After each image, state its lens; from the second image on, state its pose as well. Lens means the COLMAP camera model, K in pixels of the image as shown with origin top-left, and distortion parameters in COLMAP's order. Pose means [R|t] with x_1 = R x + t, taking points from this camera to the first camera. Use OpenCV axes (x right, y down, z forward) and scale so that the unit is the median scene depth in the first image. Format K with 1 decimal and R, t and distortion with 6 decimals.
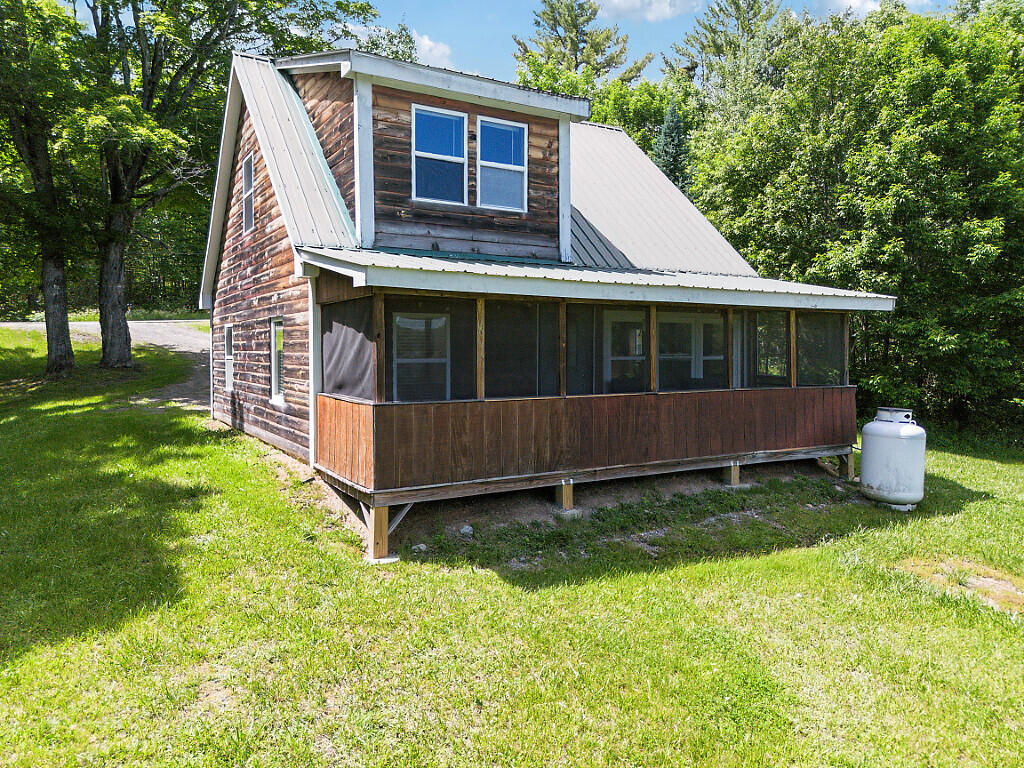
lens RADIAL K [[736.7, 0, 513.2], [0, 736.7, 366.0], [0, 0, 1]] dist [0.045199, -0.048683]
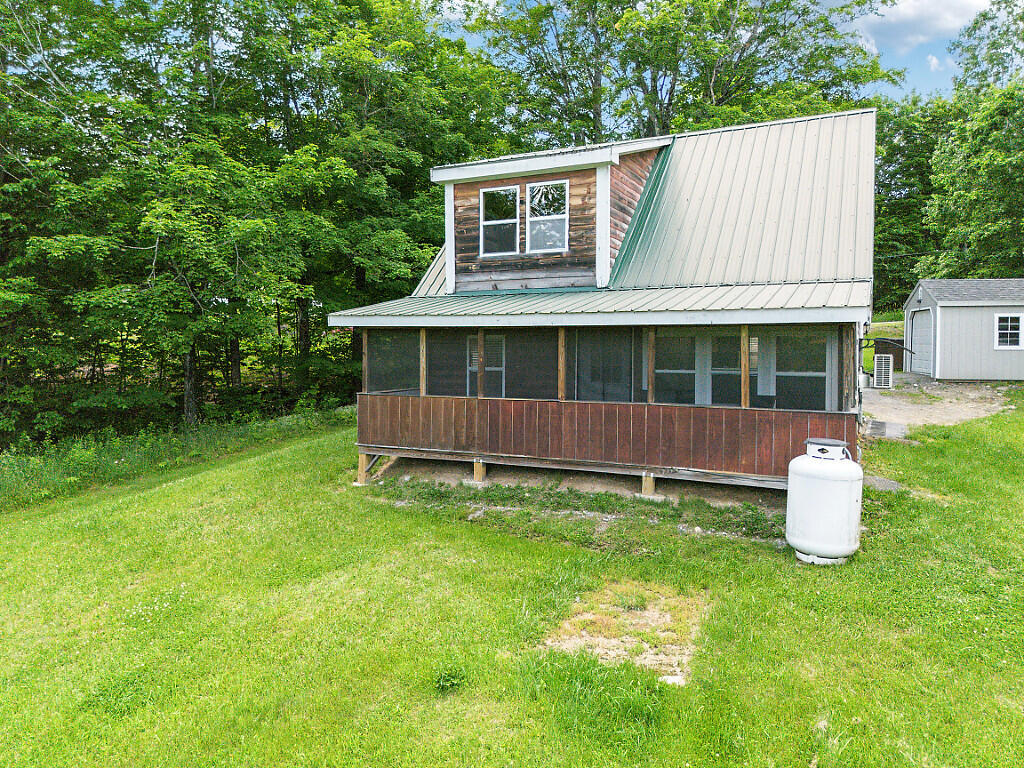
lens RADIAL K [[736.7, 0, 497.7], [0, 736.7, 374.9], [0, 0, 1]] dist [0.045199, -0.048683]
pose [[0.532547, 0.029399, -0.845890, 1.047455], [-0.023972, 0.999520, 0.019647, -0.023820], [0.846061, 0.009815, 0.532996, 0.259111]]
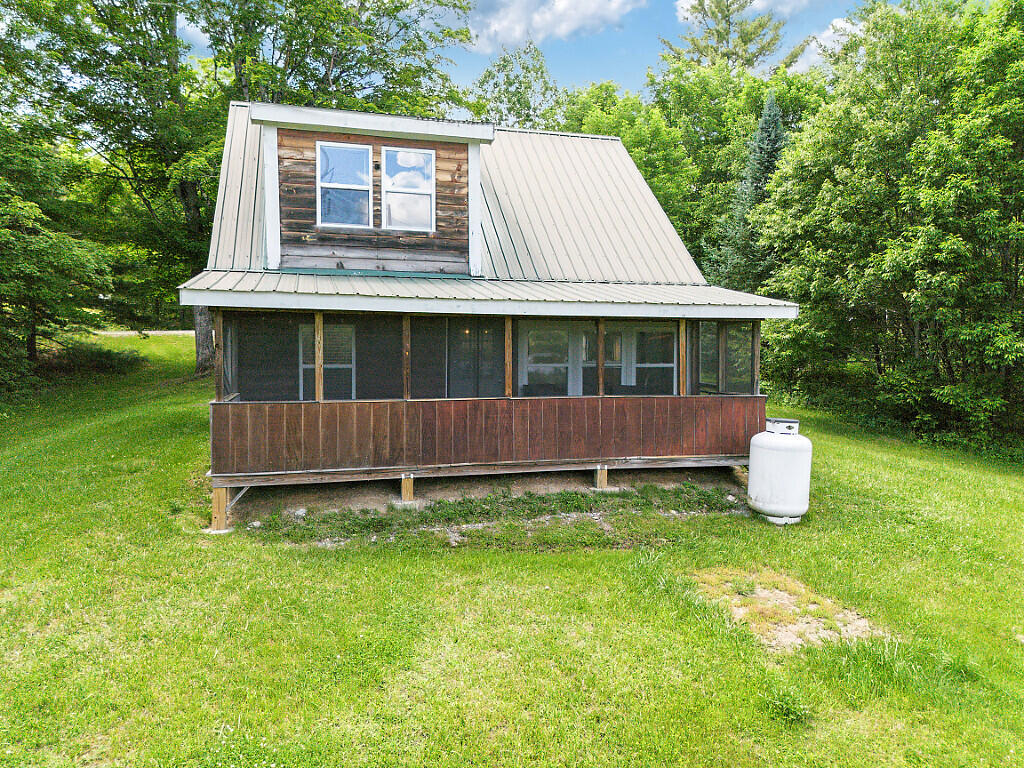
lens RADIAL K [[736.7, 0, 518.7], [0, 736.7, 383.2], [0, 0, 1]] dist [0.045199, -0.048683]
pose [[0.965732, 0.013921, -0.259167, 0.444486], [-0.009064, 0.999760, 0.019926, -0.006371], [0.259382, -0.016895, 0.965627, -0.029250]]
